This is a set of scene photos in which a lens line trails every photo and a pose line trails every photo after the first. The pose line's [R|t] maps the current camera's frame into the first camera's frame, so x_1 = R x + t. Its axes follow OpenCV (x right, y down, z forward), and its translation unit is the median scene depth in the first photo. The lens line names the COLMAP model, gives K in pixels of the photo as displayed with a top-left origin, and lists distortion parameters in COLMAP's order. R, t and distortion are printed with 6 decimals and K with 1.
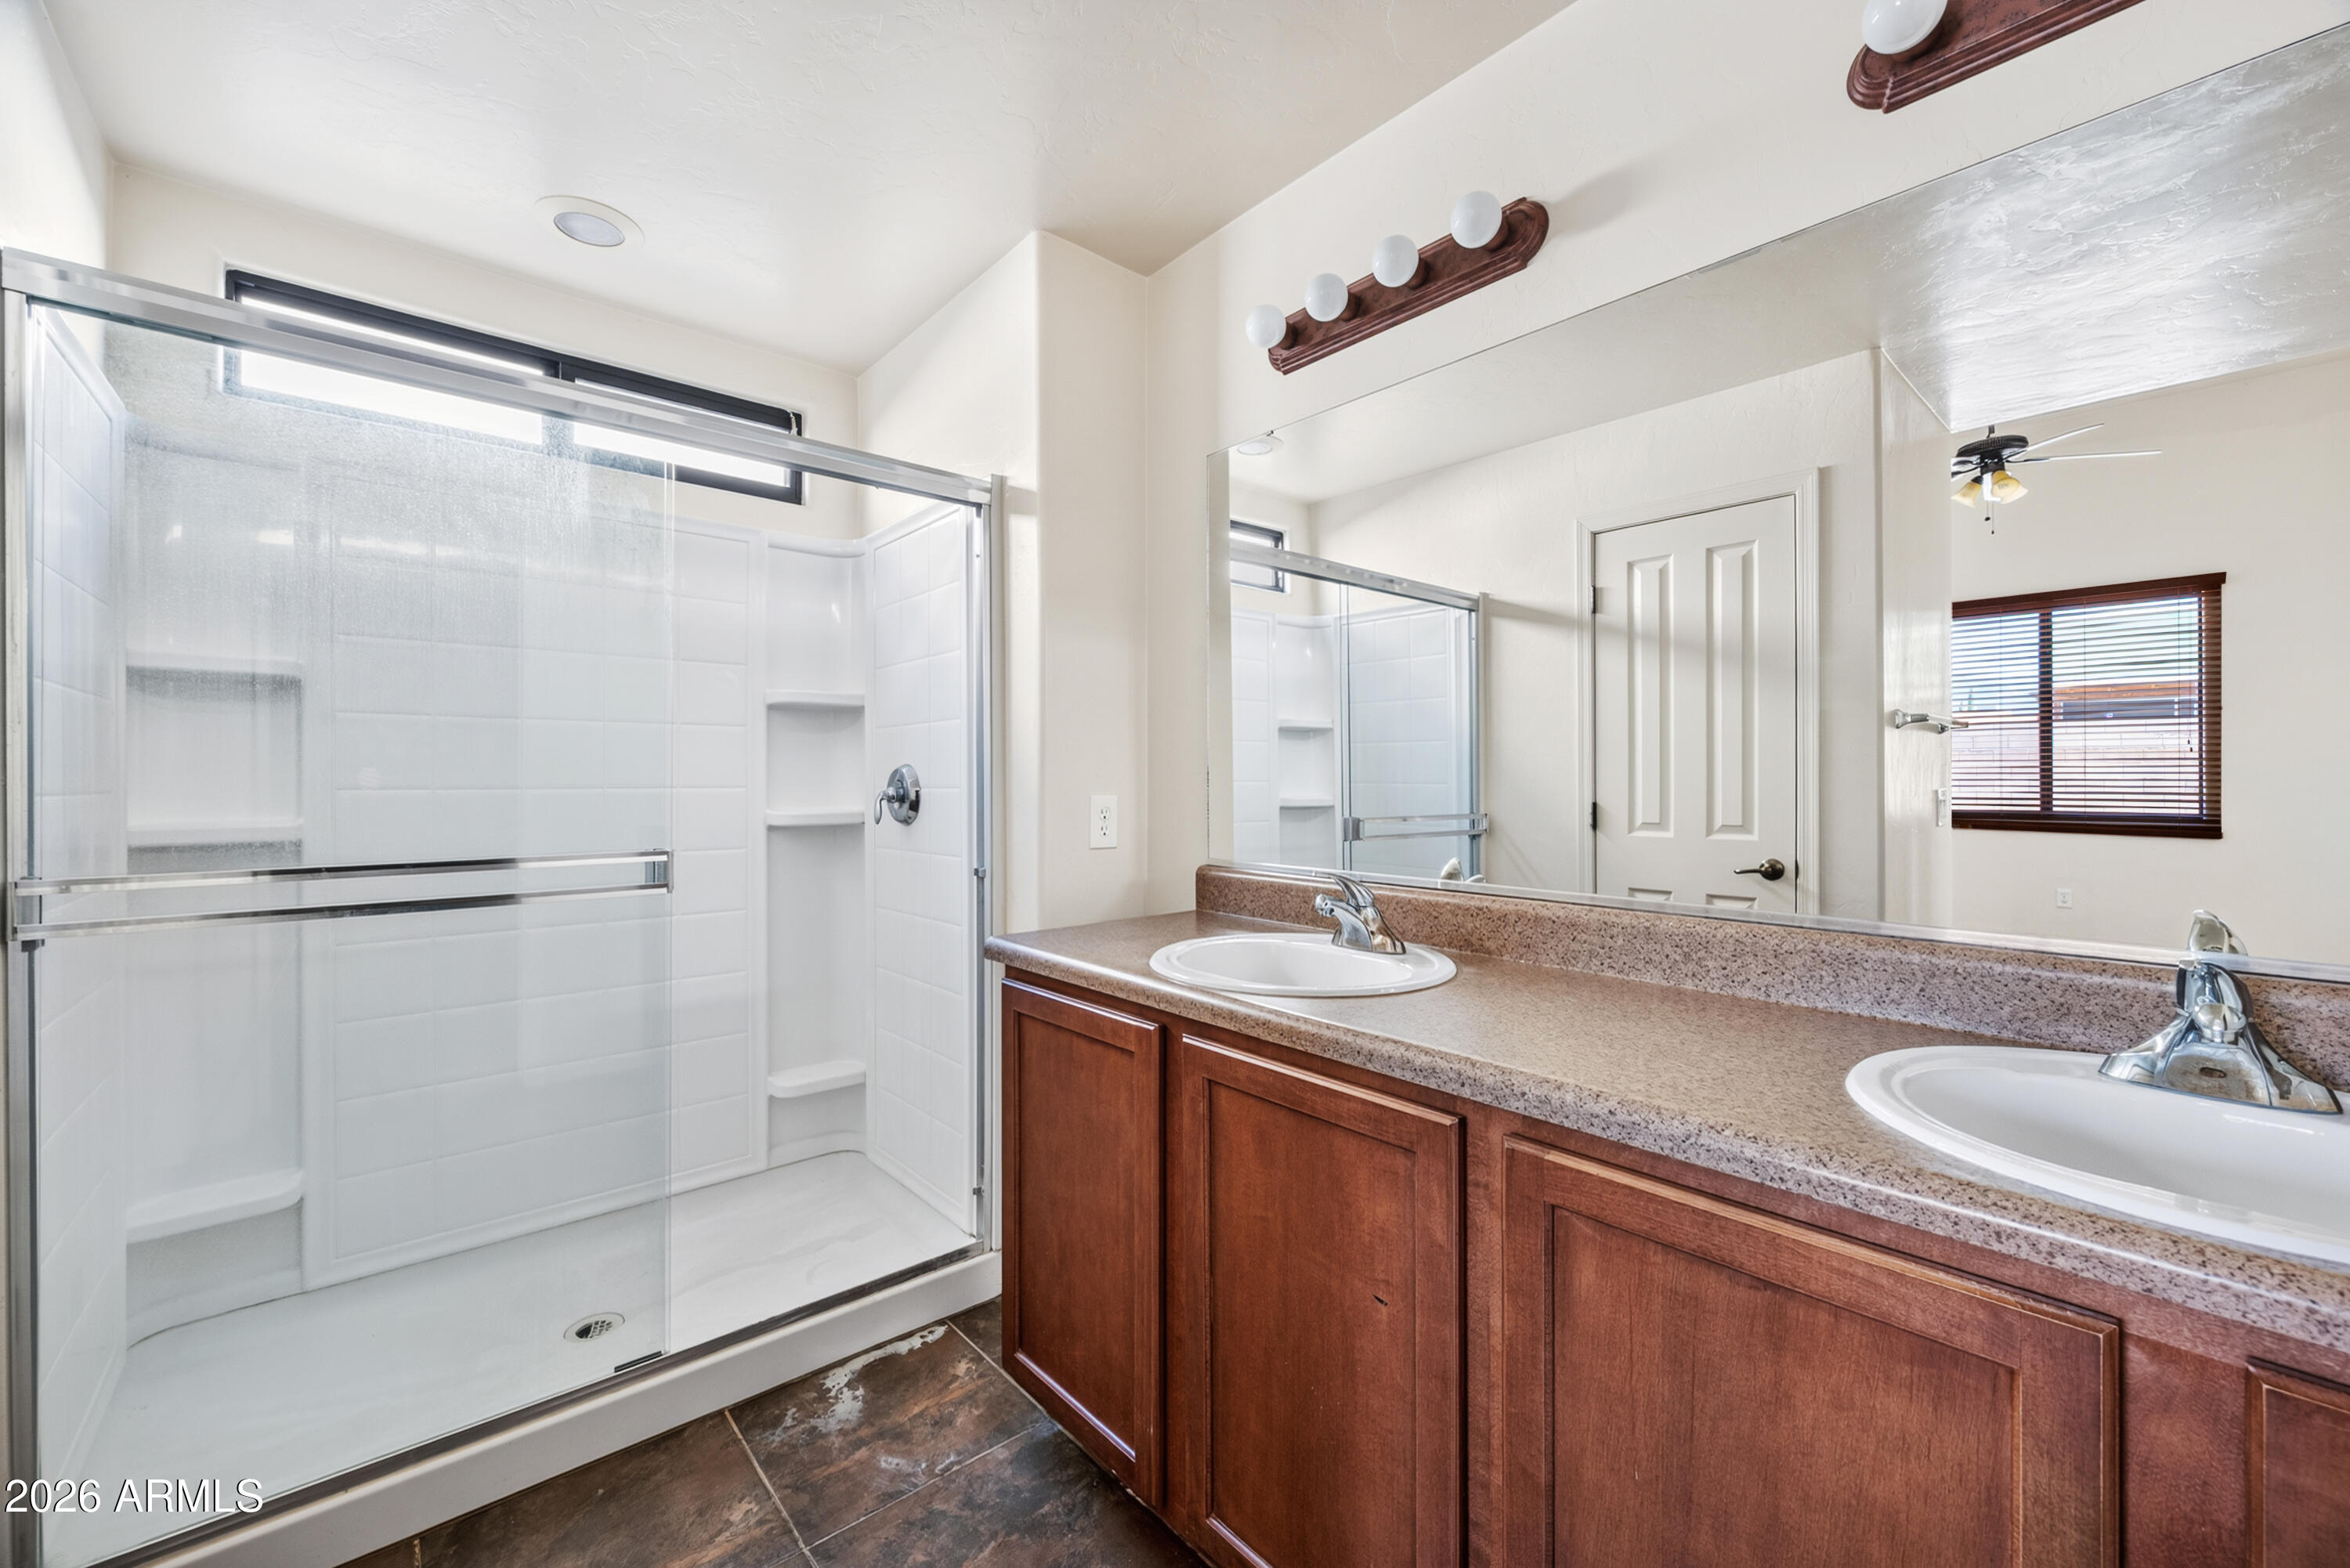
lens RADIAL K [[933.7, 0, 1198.8], [0, 933.7, 779.0], [0, 0, 1]] dist [0.002458, -0.000680]
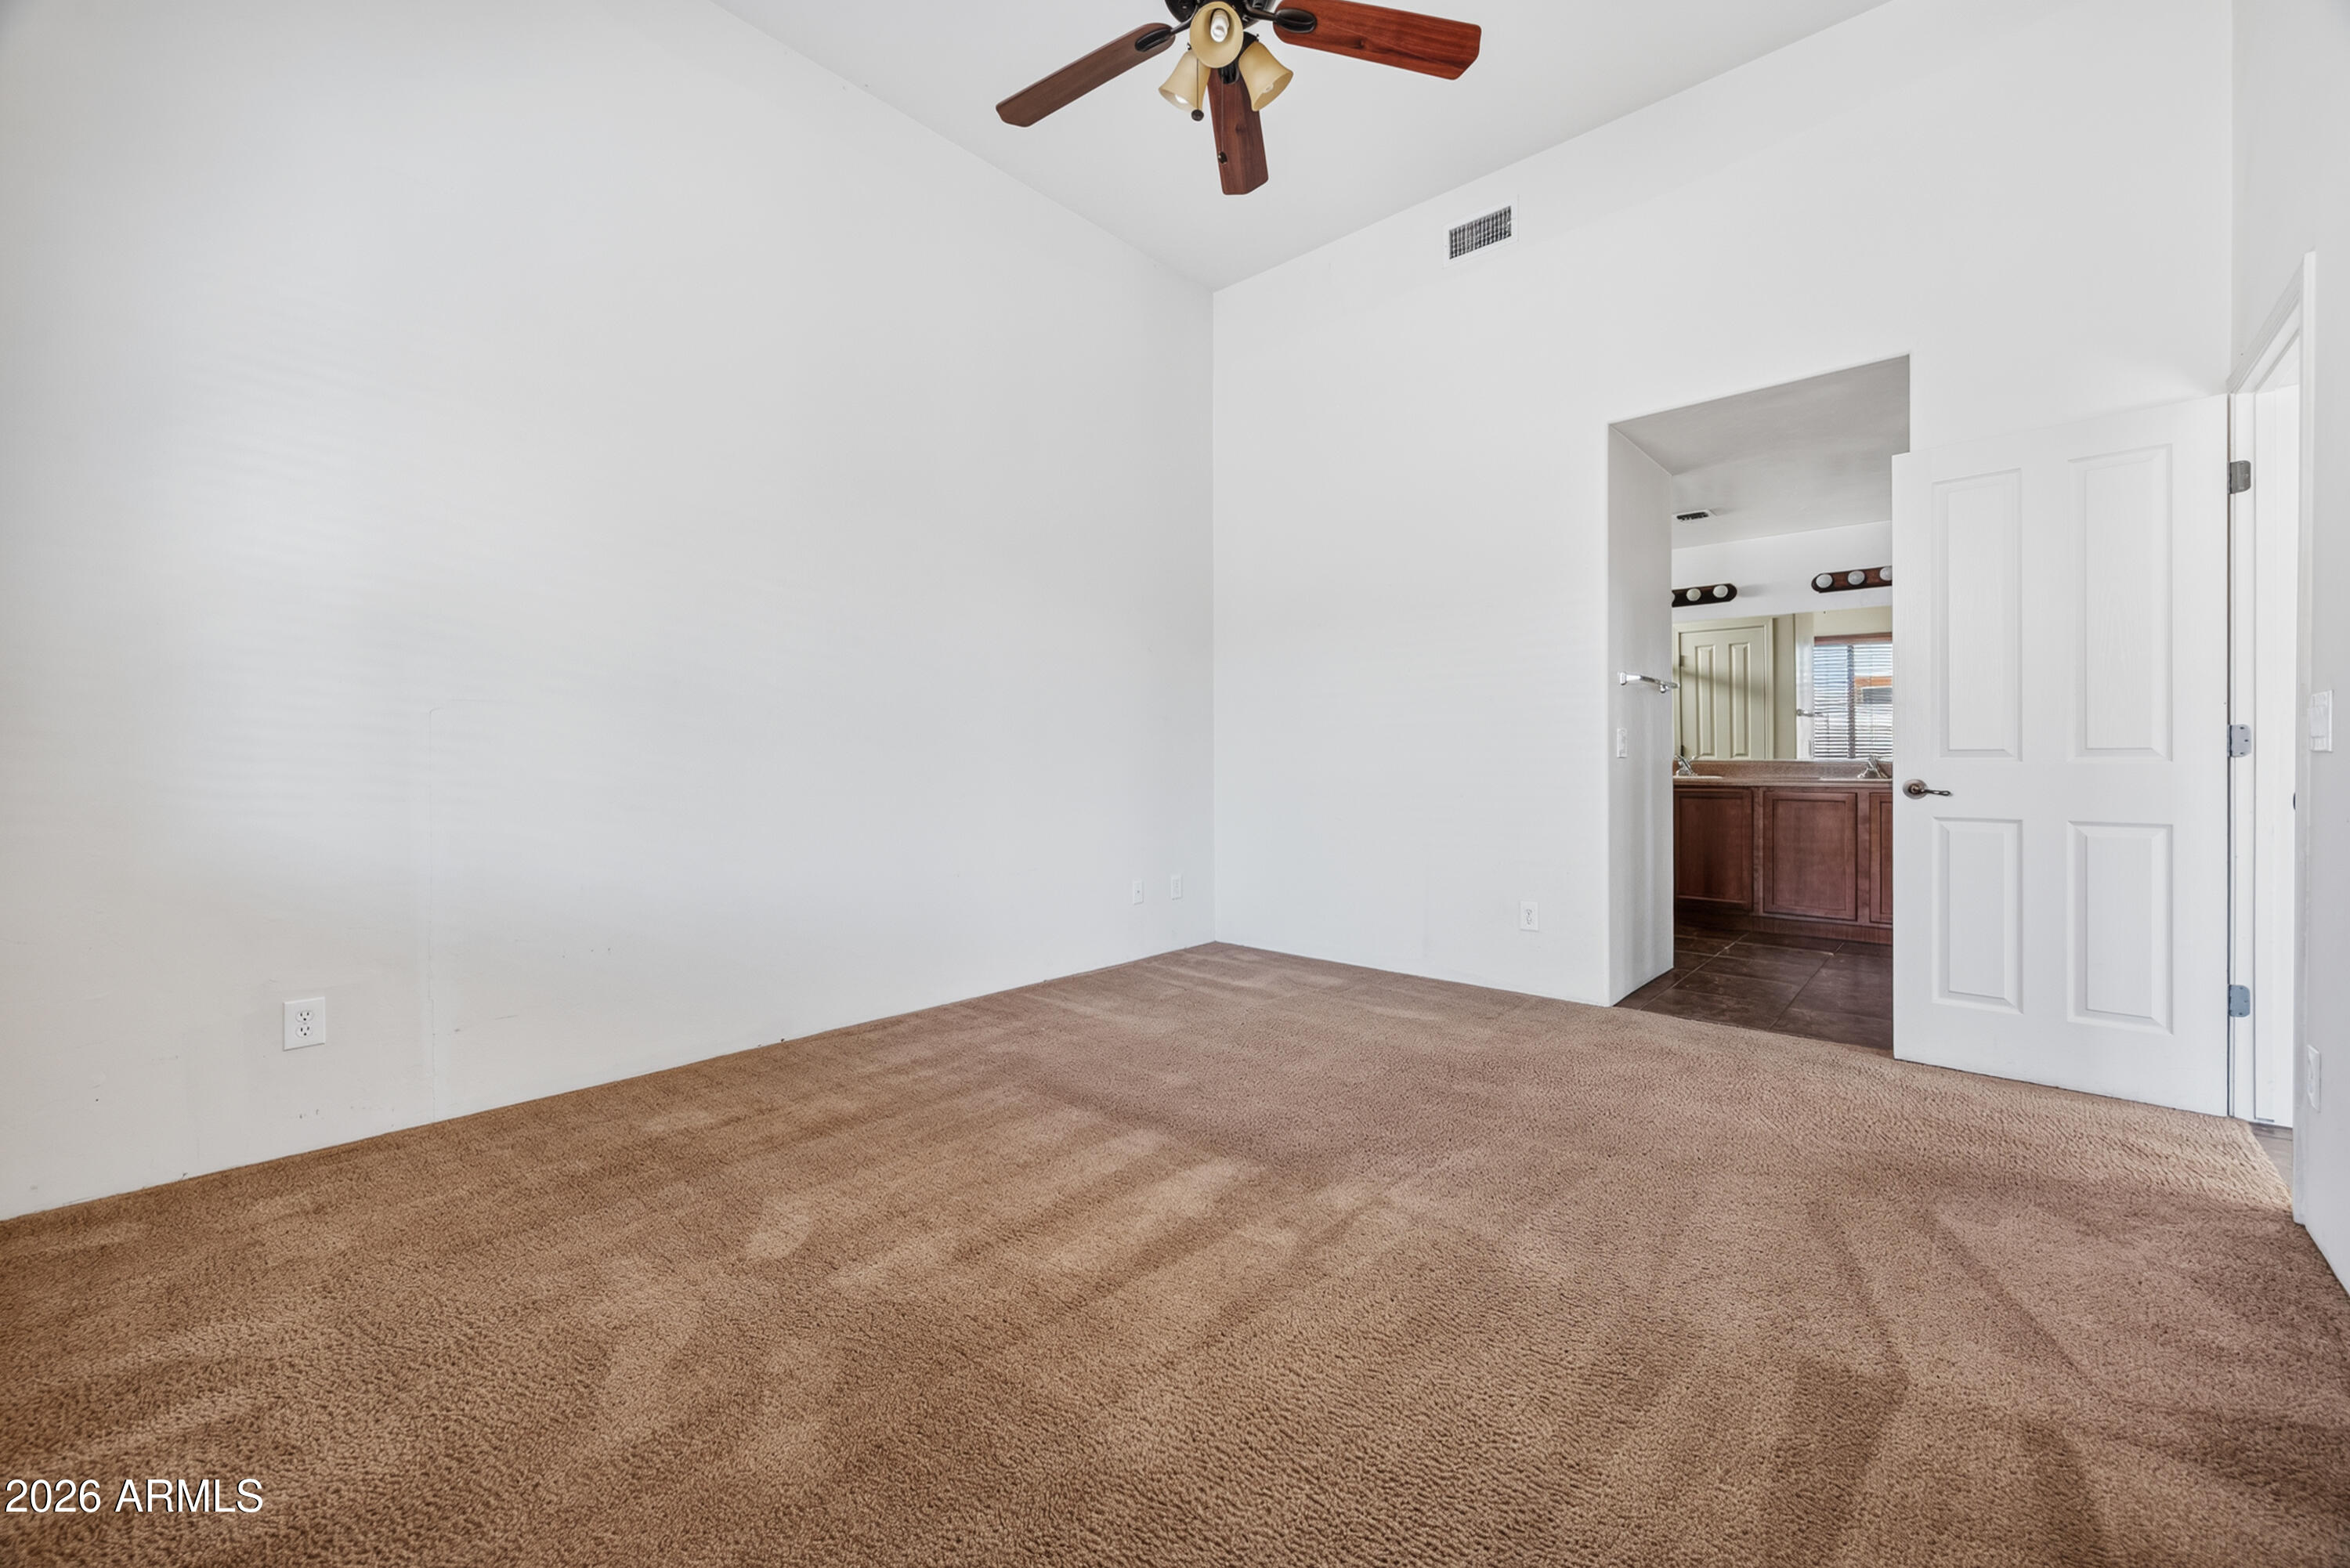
lens RADIAL K [[933.7, 0, 1174.4], [0, 933.7, 749.9], [0, 0, 1]] dist [0.002458, -0.000680]
pose [[0.993997, 0.000907, 0.109403, -2.466600], [-0.001154, 0.999997, 0.002196, 0.078032], [-0.109400, -0.002309, 0.993995, -2.729377]]
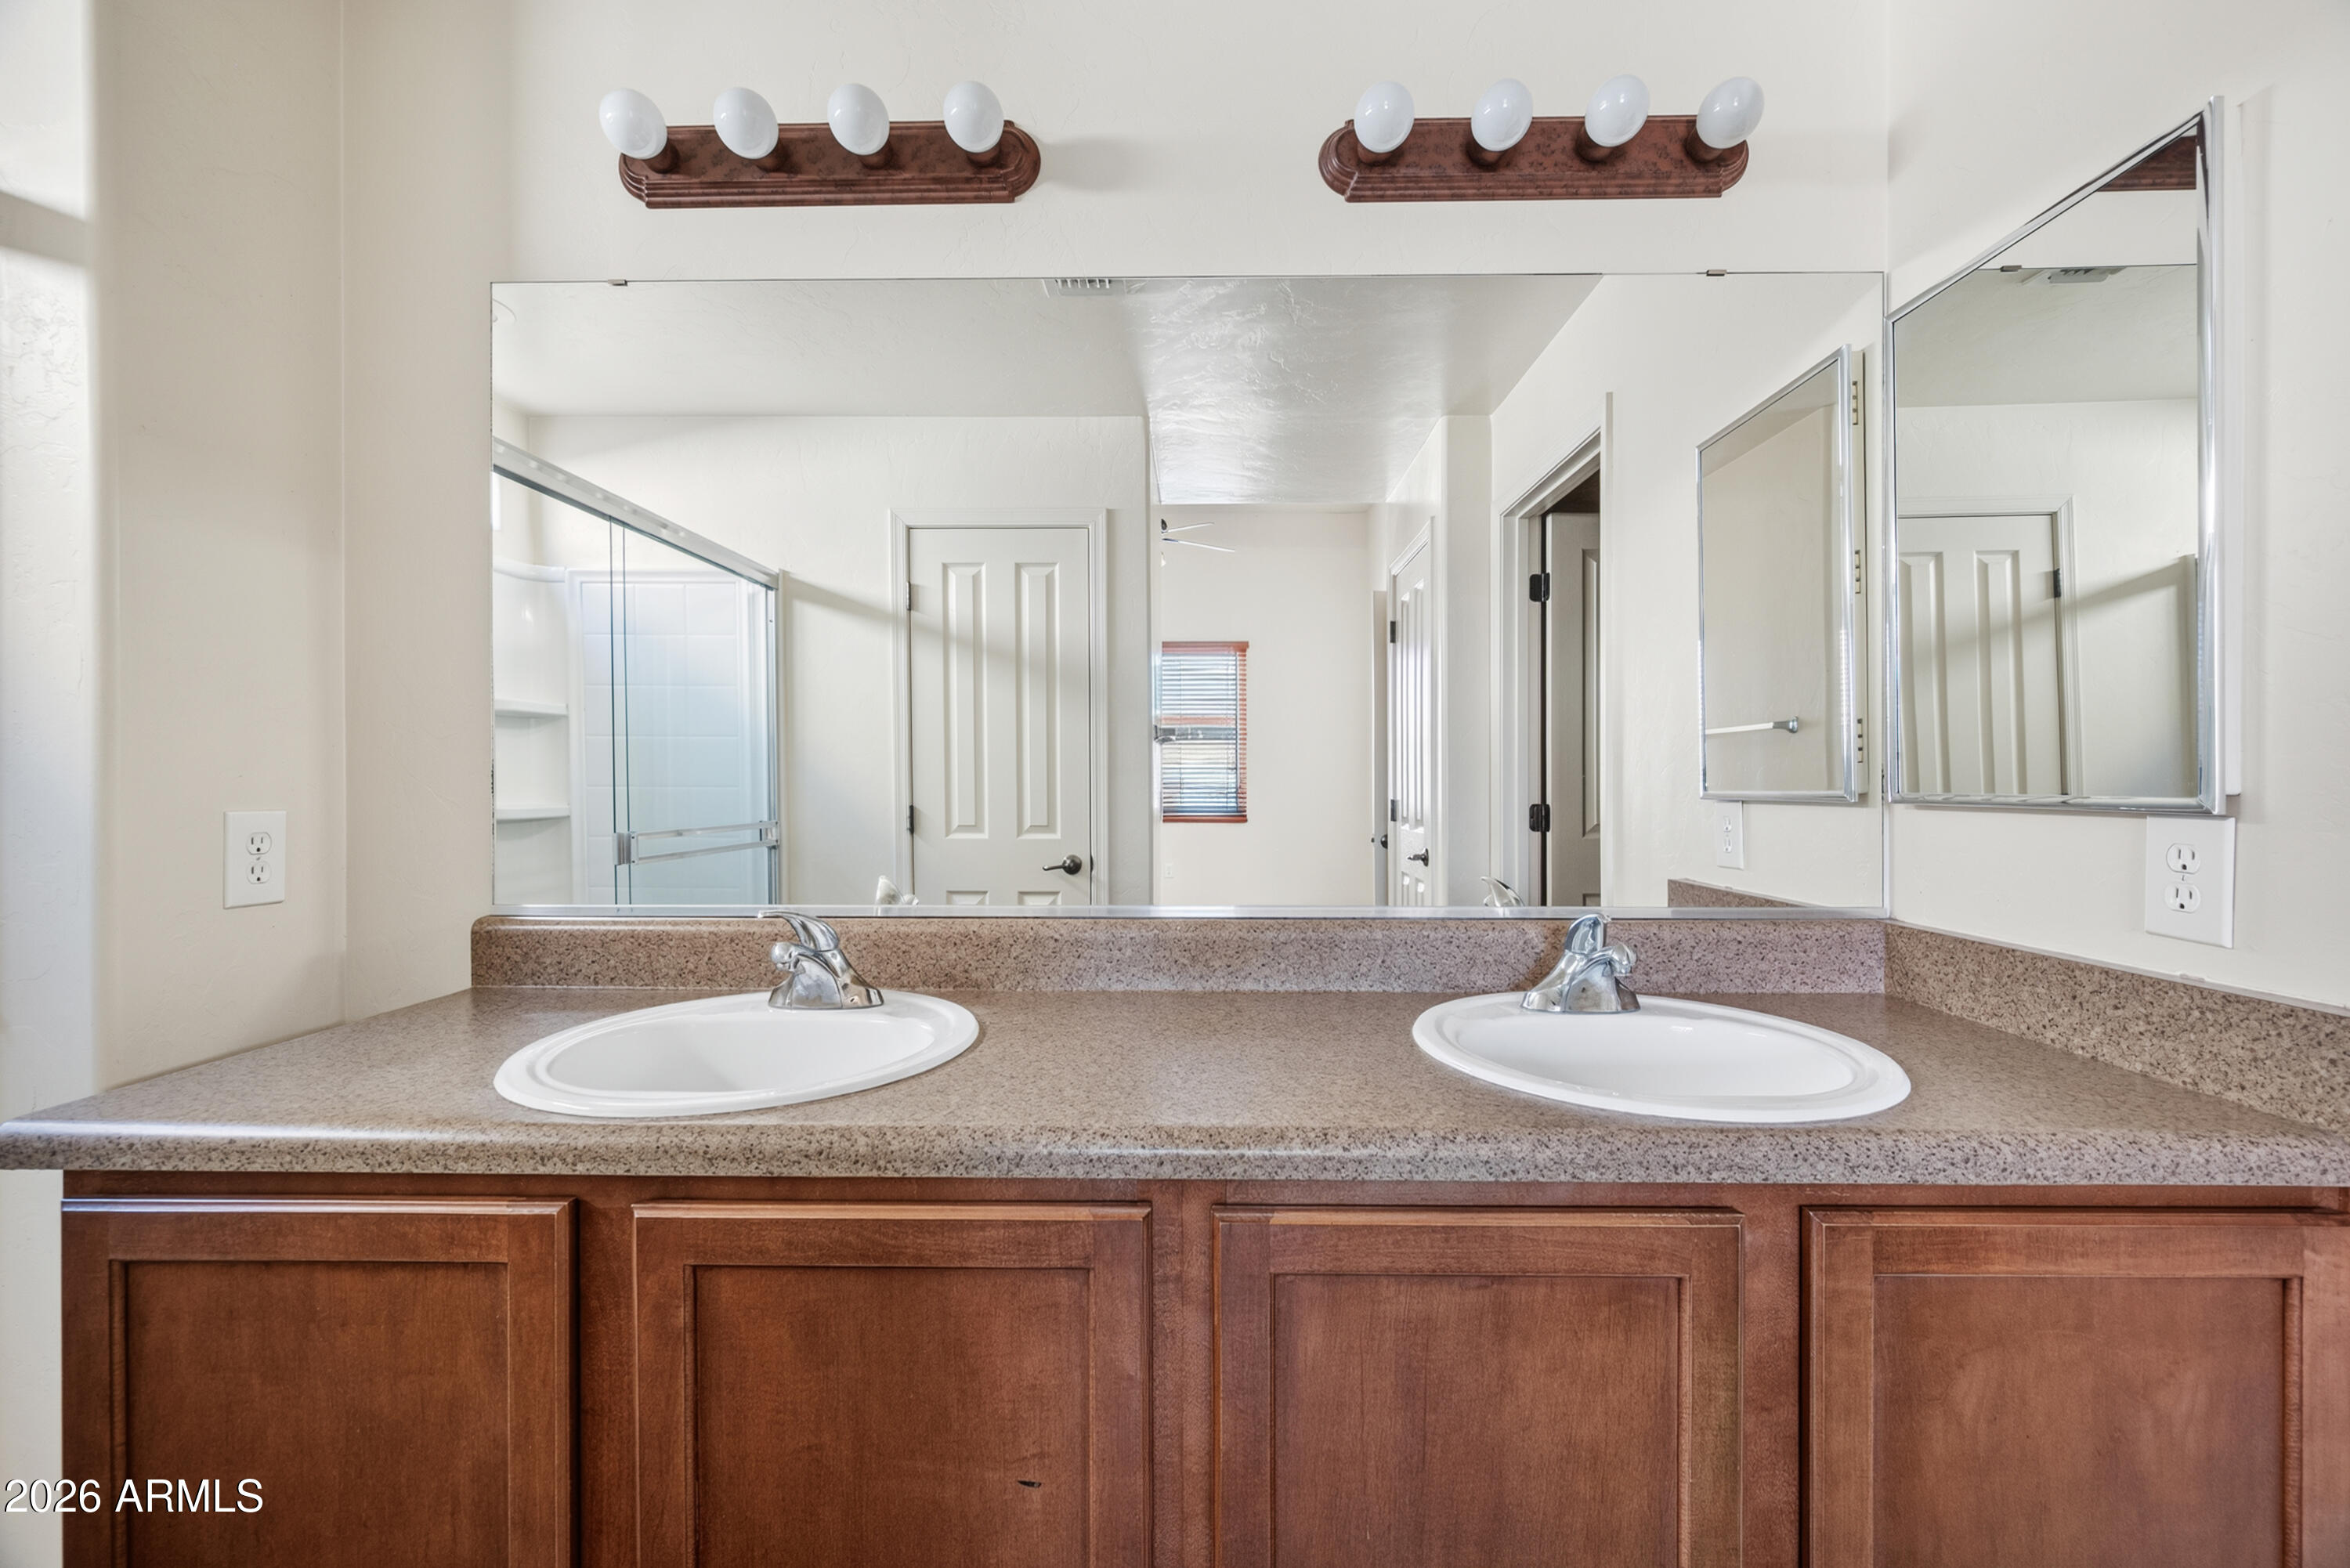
lens RADIAL K [[933.7, 0, 1185.0], [0, 933.7, 781.2], [0, 0, 1]] dist [0.002458, -0.000680]
pose [[0.681553, -0.000329, 0.731769, -0.188739], [0.001170, 0.999999, -0.000641, -0.000014], [-0.731768, 0.001293, 0.681553, 0.286288]]
